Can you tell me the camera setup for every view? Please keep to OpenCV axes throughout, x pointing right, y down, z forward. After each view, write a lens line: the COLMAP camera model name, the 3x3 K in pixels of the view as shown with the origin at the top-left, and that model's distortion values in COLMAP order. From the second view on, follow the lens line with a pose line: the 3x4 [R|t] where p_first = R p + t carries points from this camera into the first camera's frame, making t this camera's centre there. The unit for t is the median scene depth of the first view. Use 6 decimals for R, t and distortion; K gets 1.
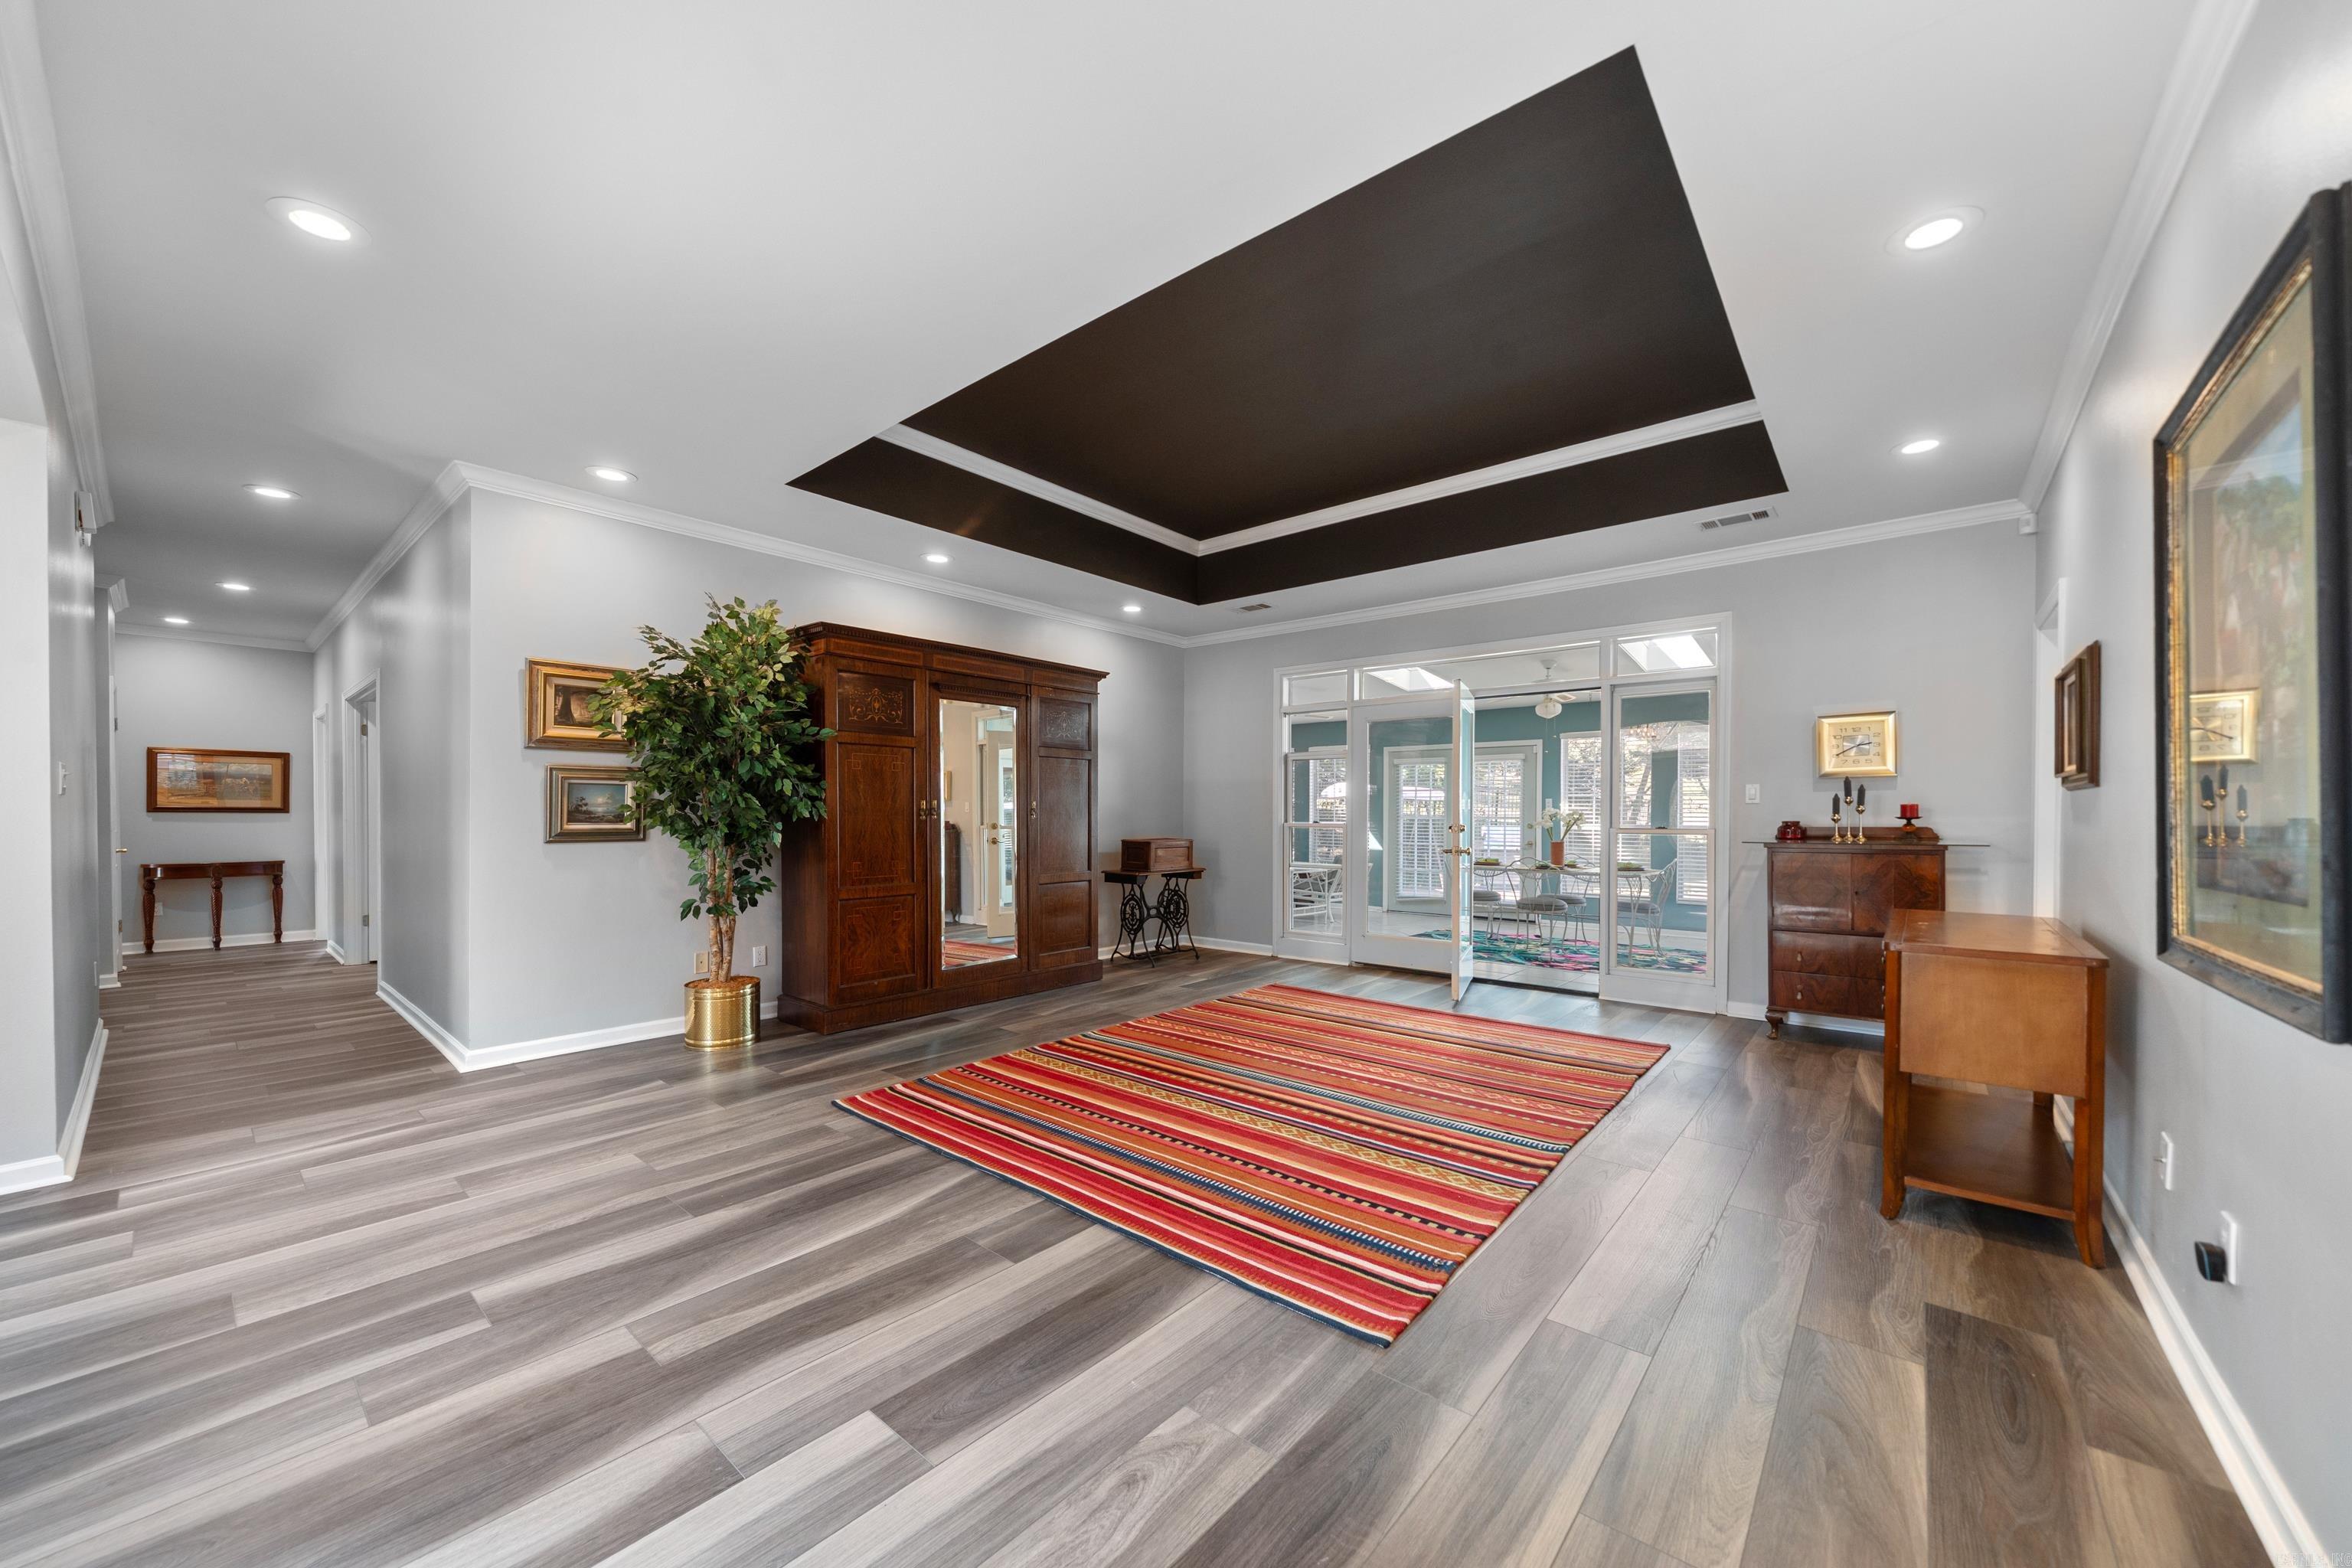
lens RADIAL K [[870.3, 0, 1187.1], [0, 870.3, 822.7], [0, 0, 1]] dist [-0.001083, -0.000116]
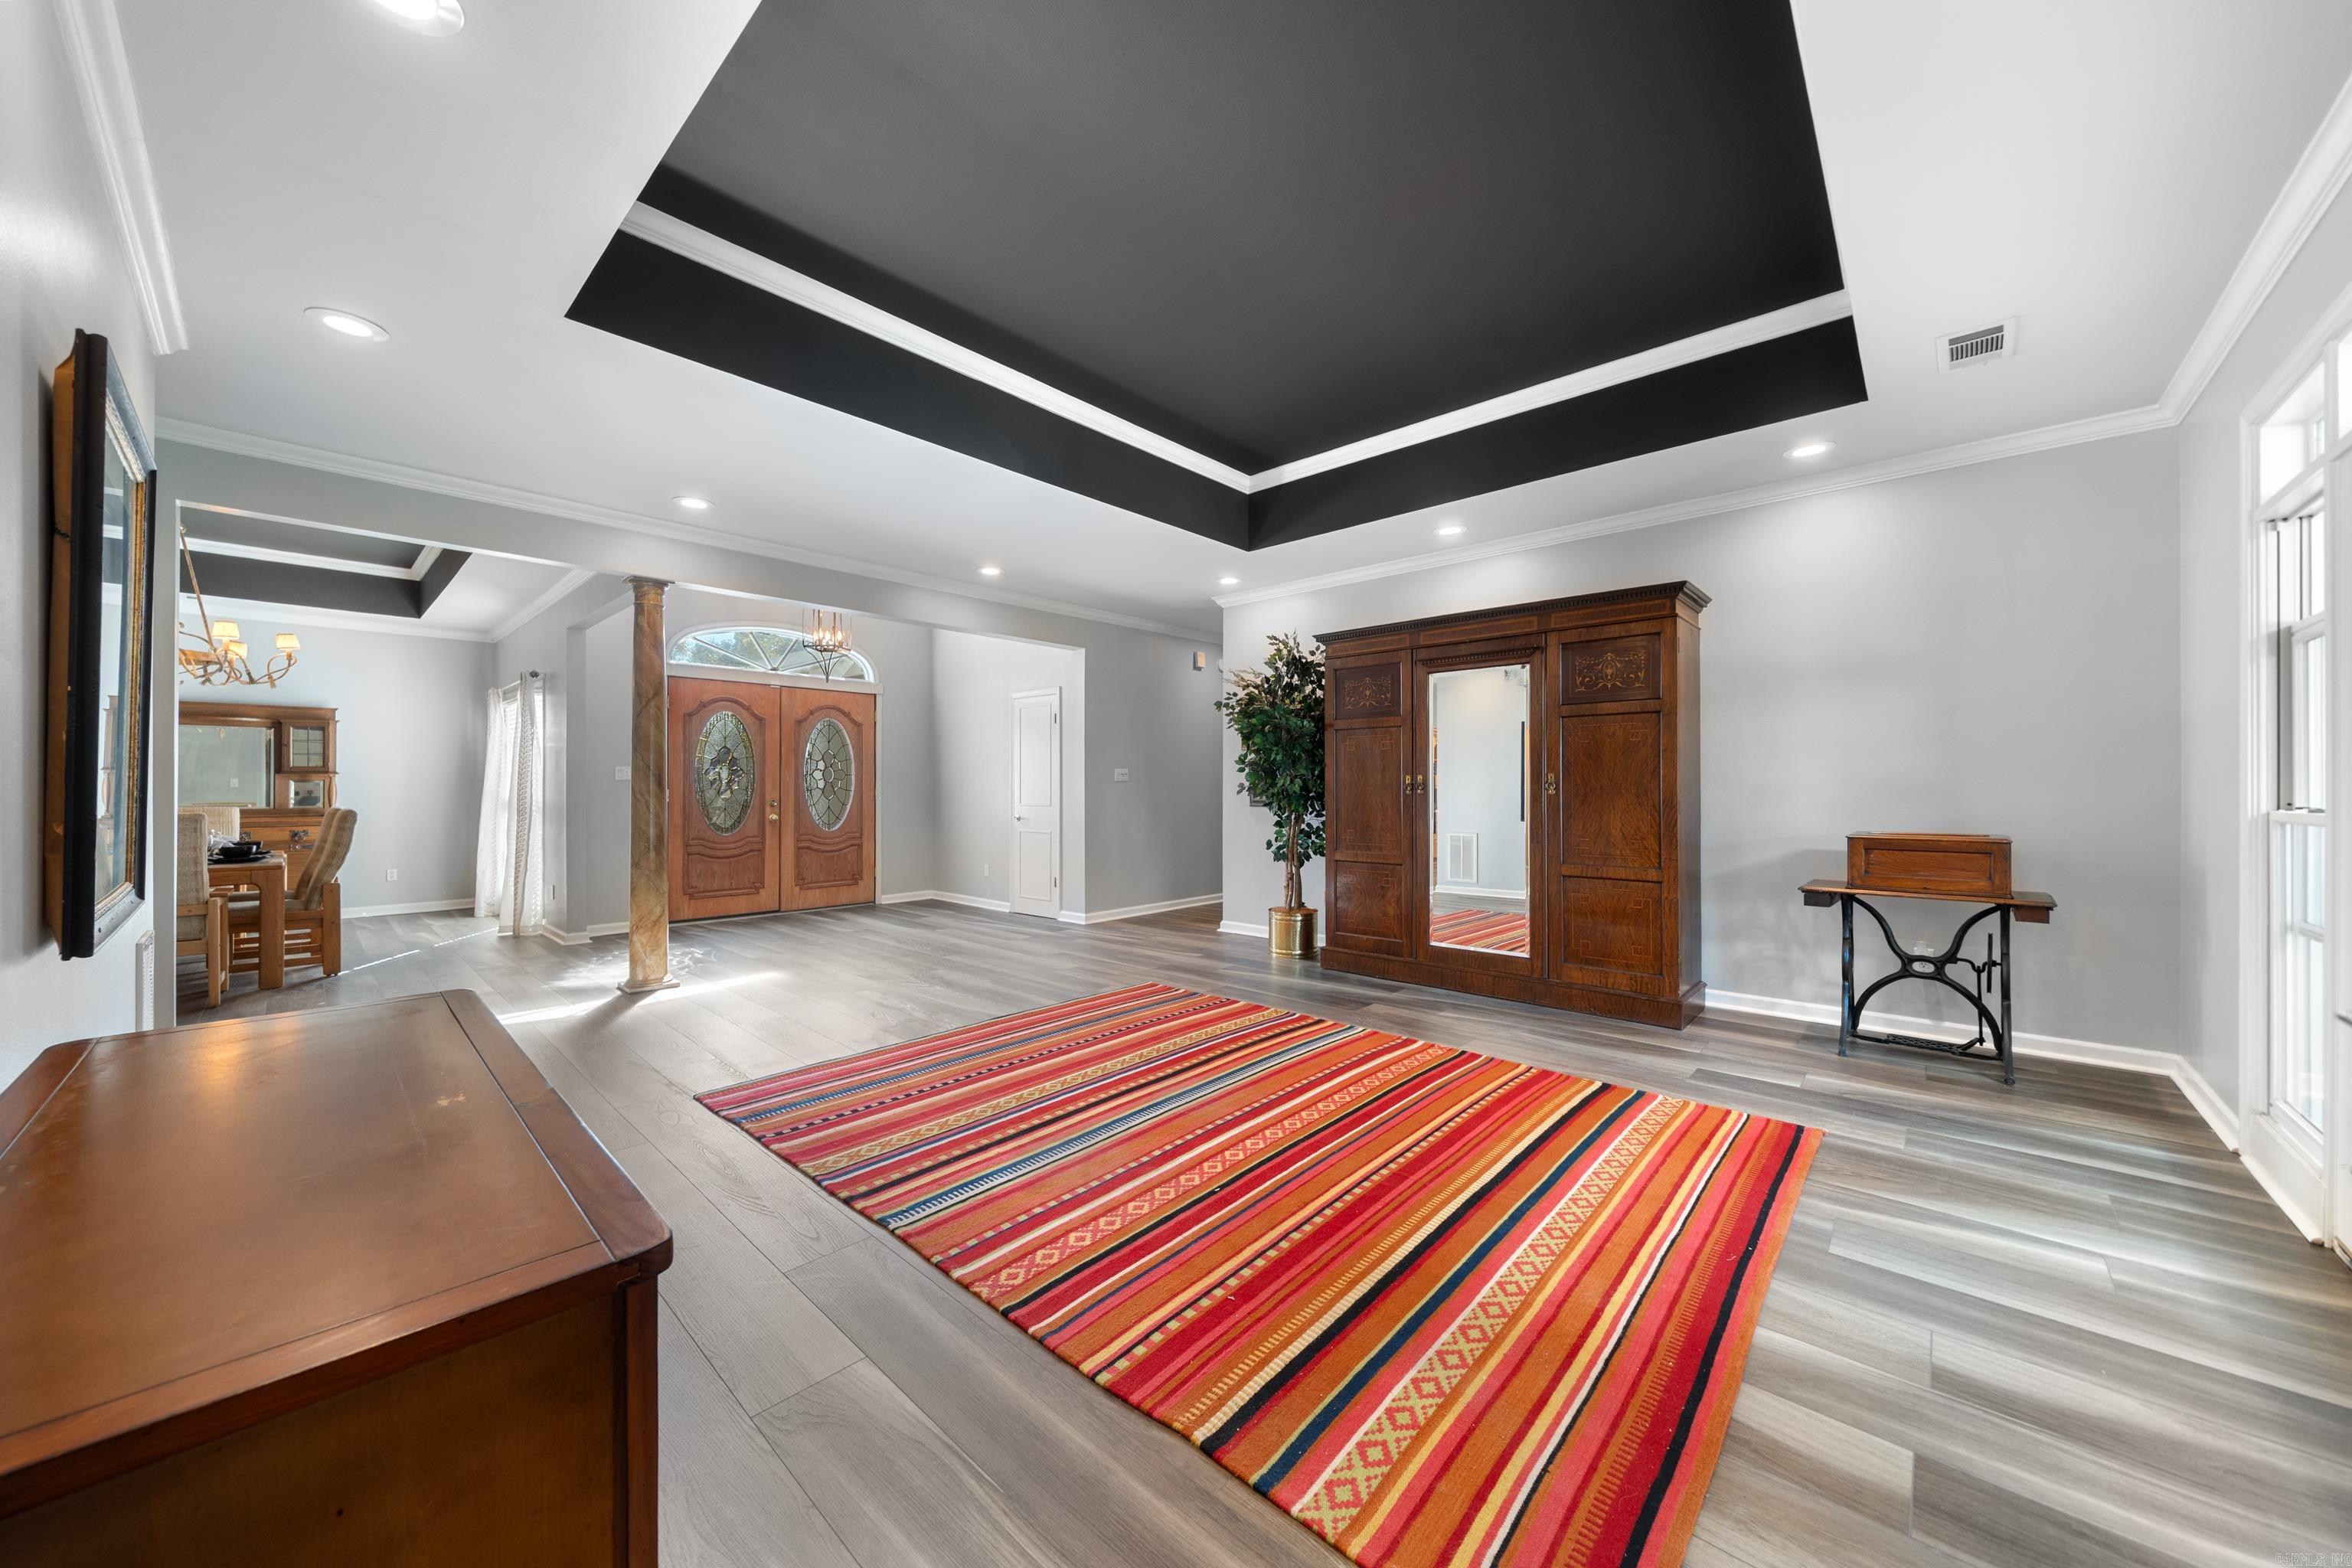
lens RADIAL K [[816.3, 0, 1178.7], [0, 816.3, 791.8], [0, 0, 1]] dist [-0.002347, -0.000159]
pose [[-0.045667, -0.001774, -0.998955, 0.726776], [-0.012312, 0.999923, -0.001213, -0.002052], [0.998881, 0.012243, -0.045686, 0.822213]]
